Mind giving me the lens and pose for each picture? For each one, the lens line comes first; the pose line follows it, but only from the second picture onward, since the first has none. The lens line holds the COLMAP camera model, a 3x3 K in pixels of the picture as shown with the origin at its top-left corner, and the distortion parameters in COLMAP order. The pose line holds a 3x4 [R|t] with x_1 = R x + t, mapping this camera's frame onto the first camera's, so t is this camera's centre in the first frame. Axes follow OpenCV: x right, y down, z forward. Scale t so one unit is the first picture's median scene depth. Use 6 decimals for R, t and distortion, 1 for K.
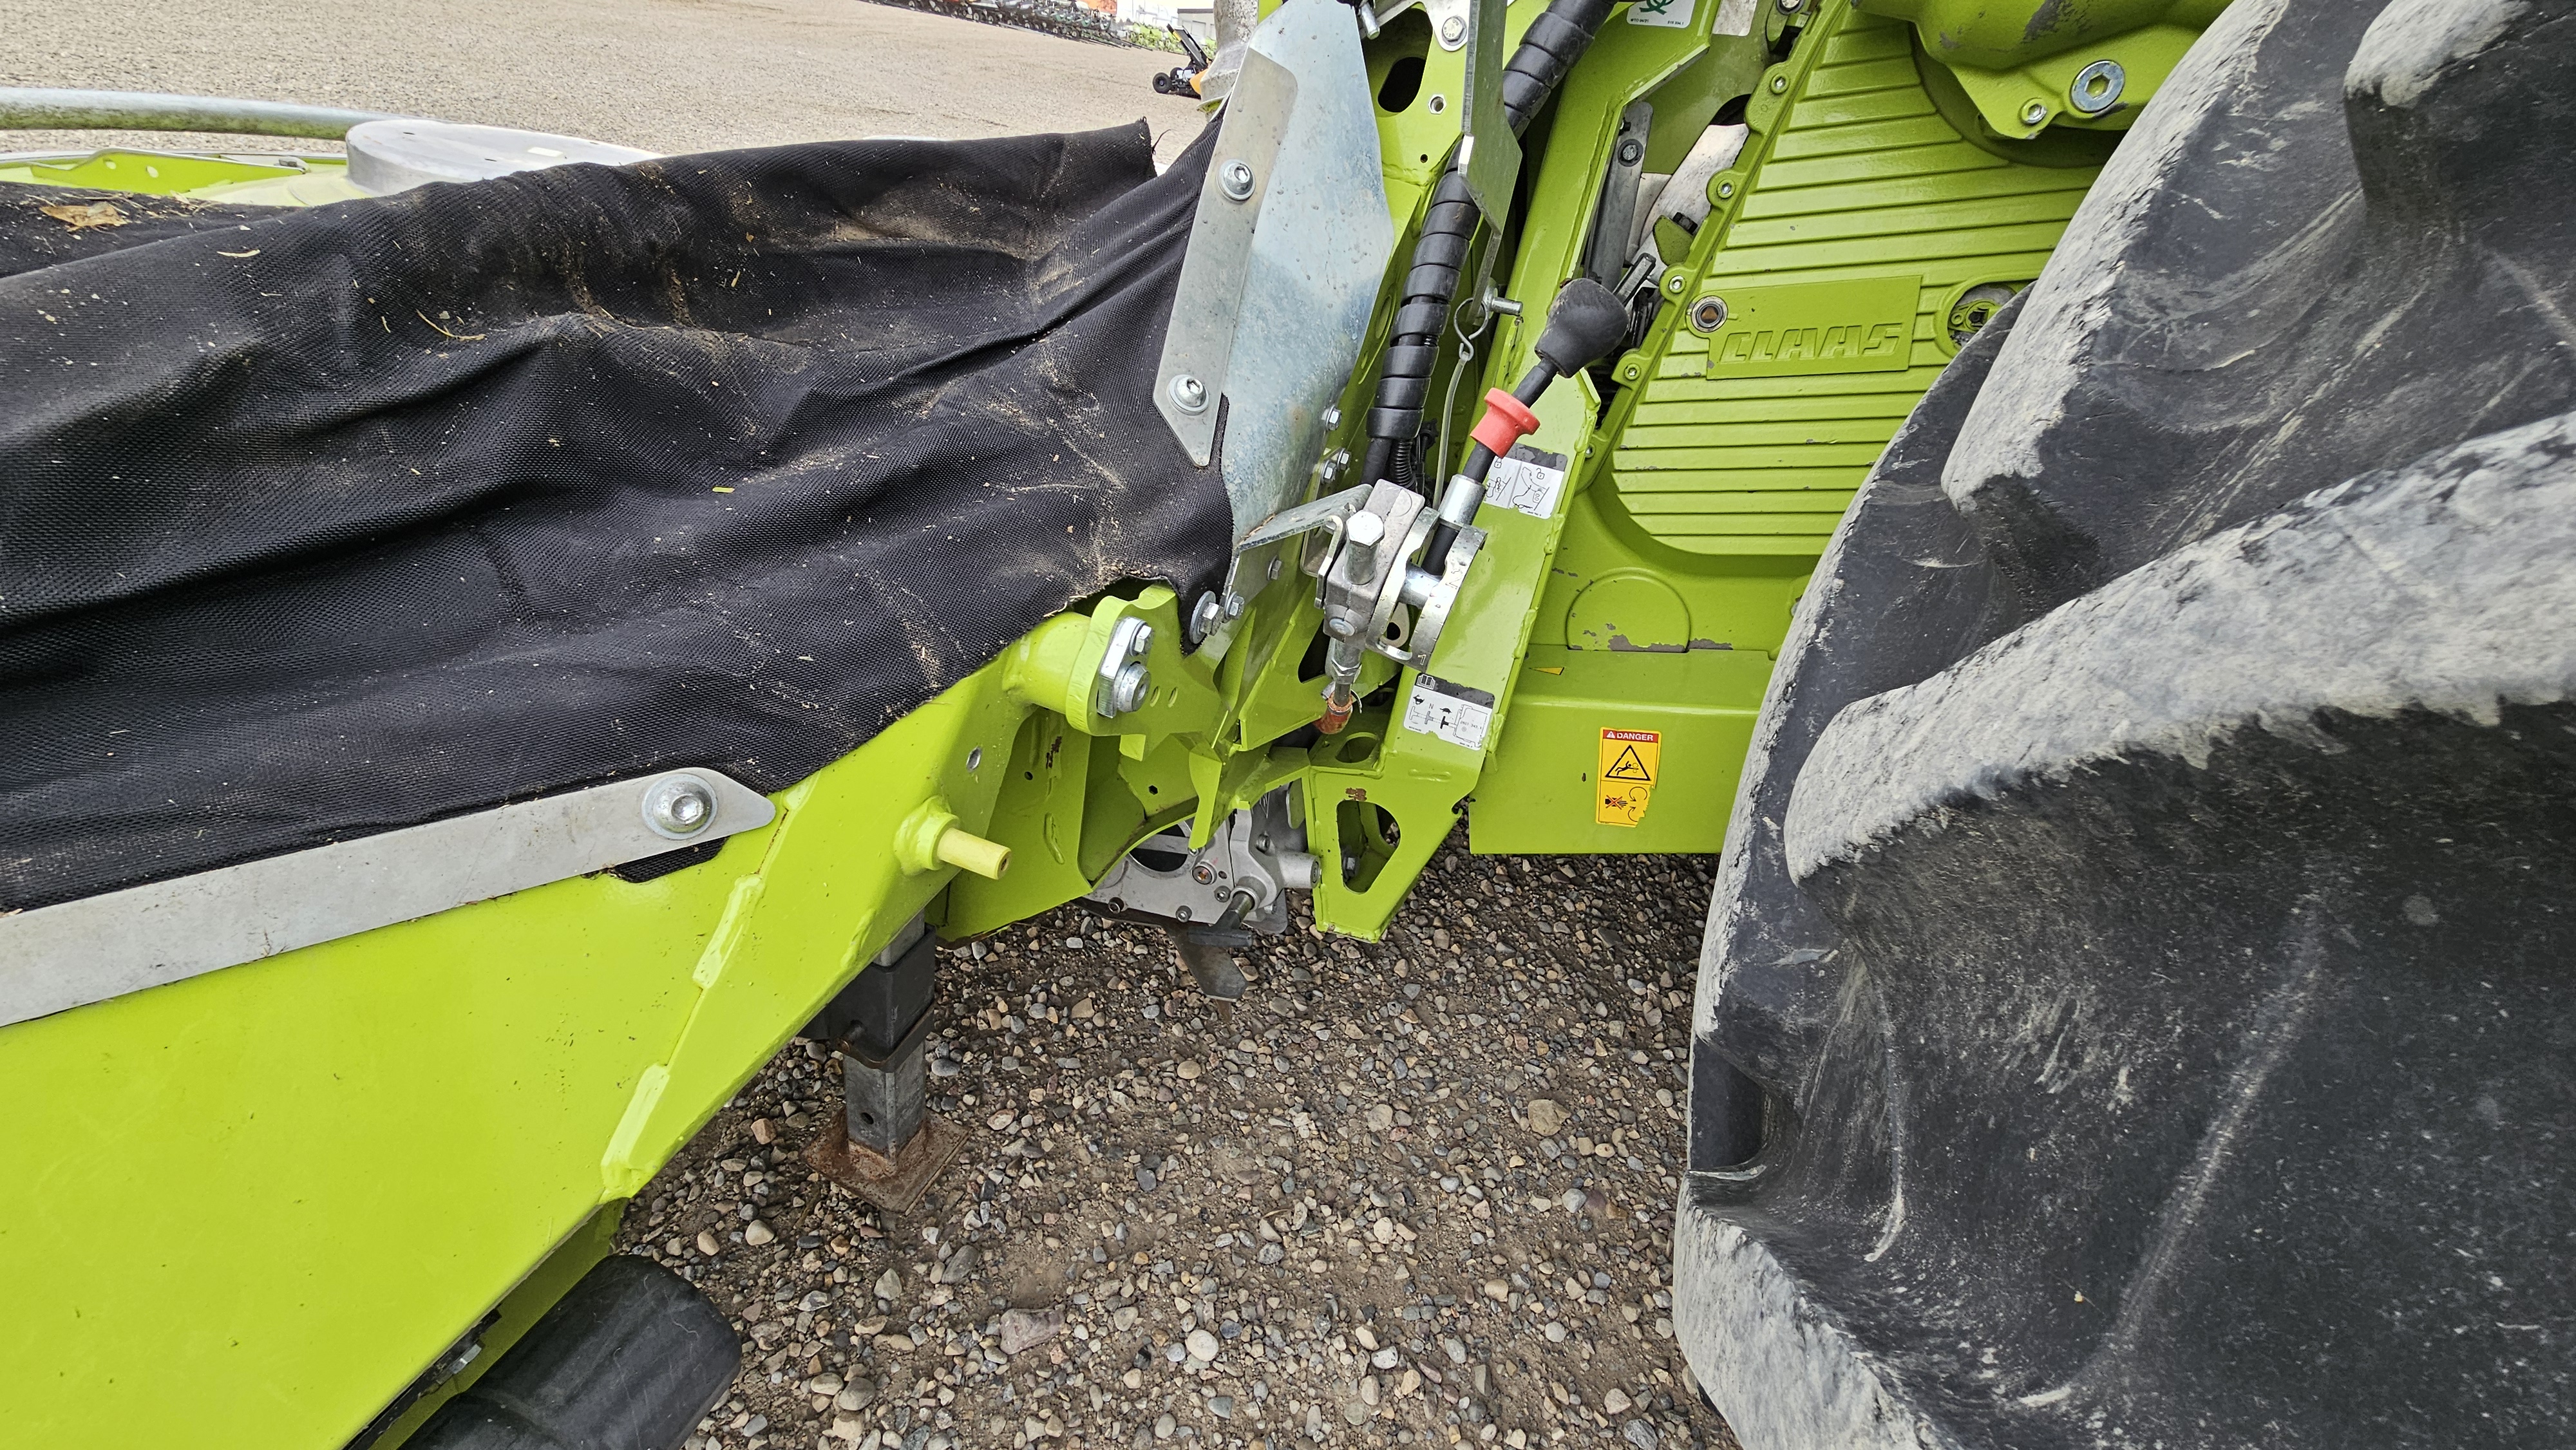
lens RADIAL K [[1044.5, 0, 1289.0], [0, 1044.5, 716.1], [0, 0, 1]] dist [-0.000633, 0.000000]
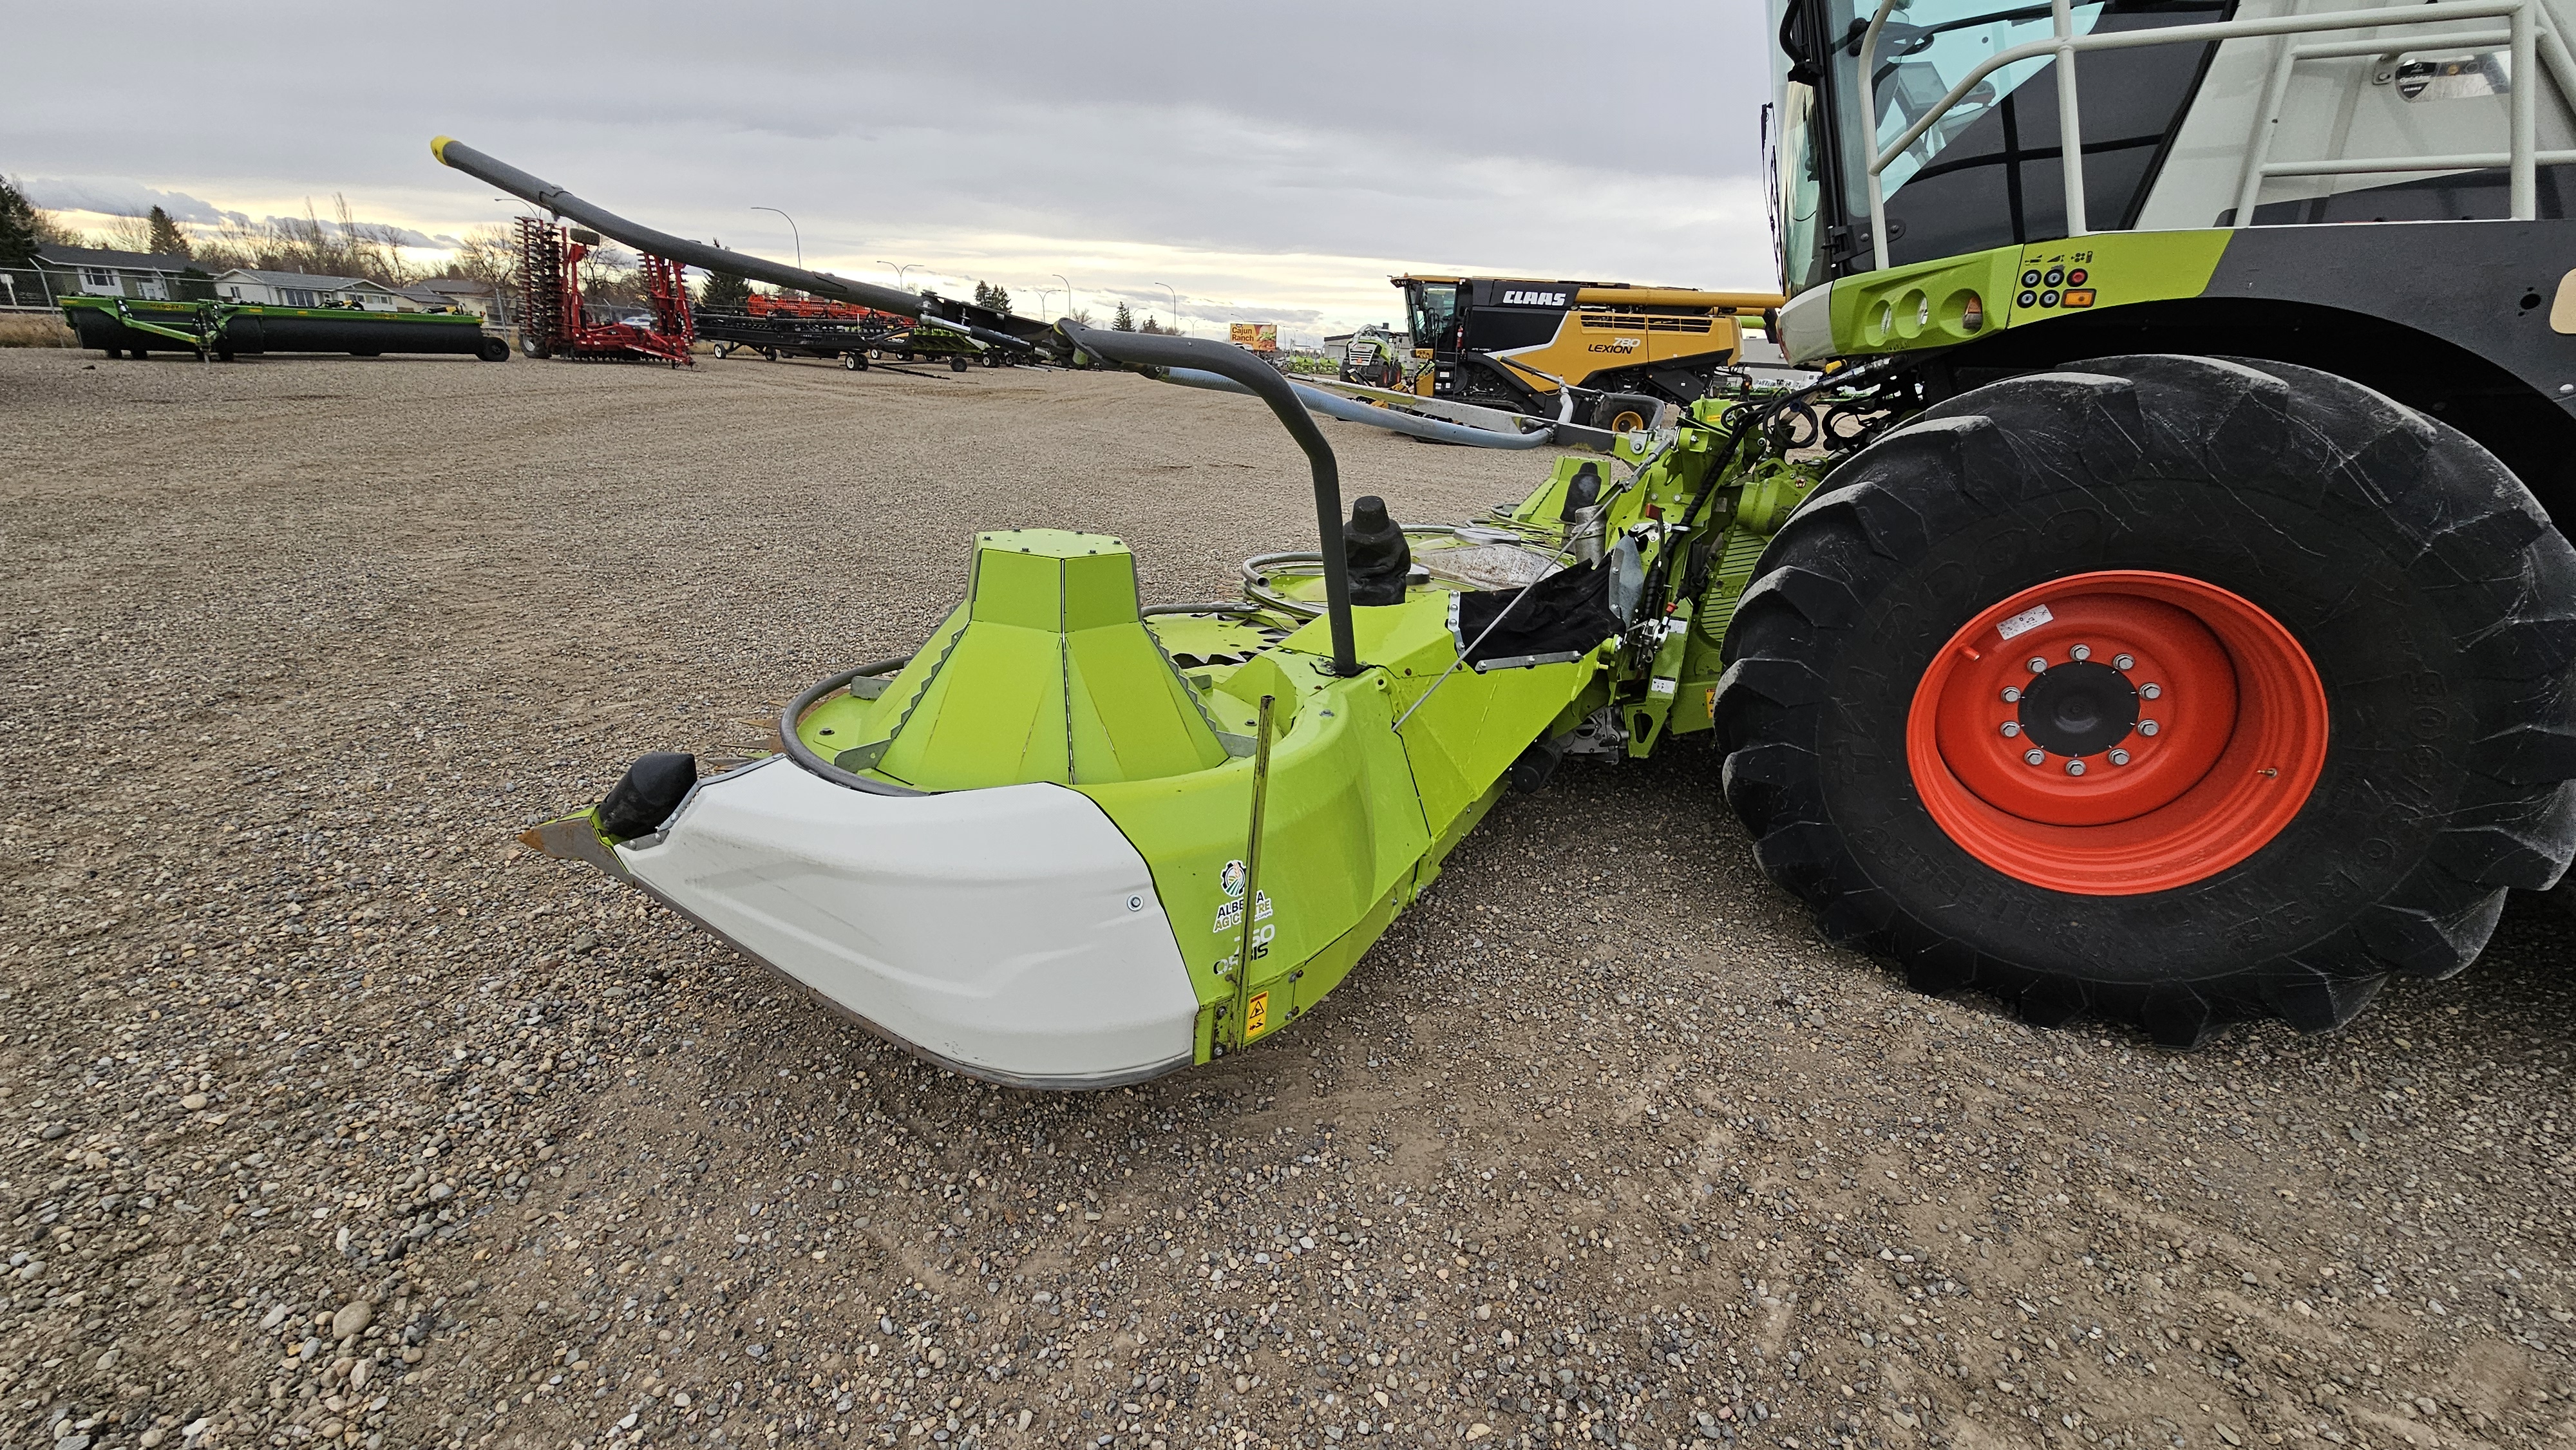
lens RADIAL K [[1044.5, 0, 1293.3], [0, 1044.5, 730.6], [0, 0, 1]] dist [-0.000633, 0.000000]
pose [[0.988286, -0.059618, -0.140485, -0.745855], [0.026425, 0.973484, -0.227224, 1.119873], [0.150307, 0.220850, 0.963656, -3.234959]]
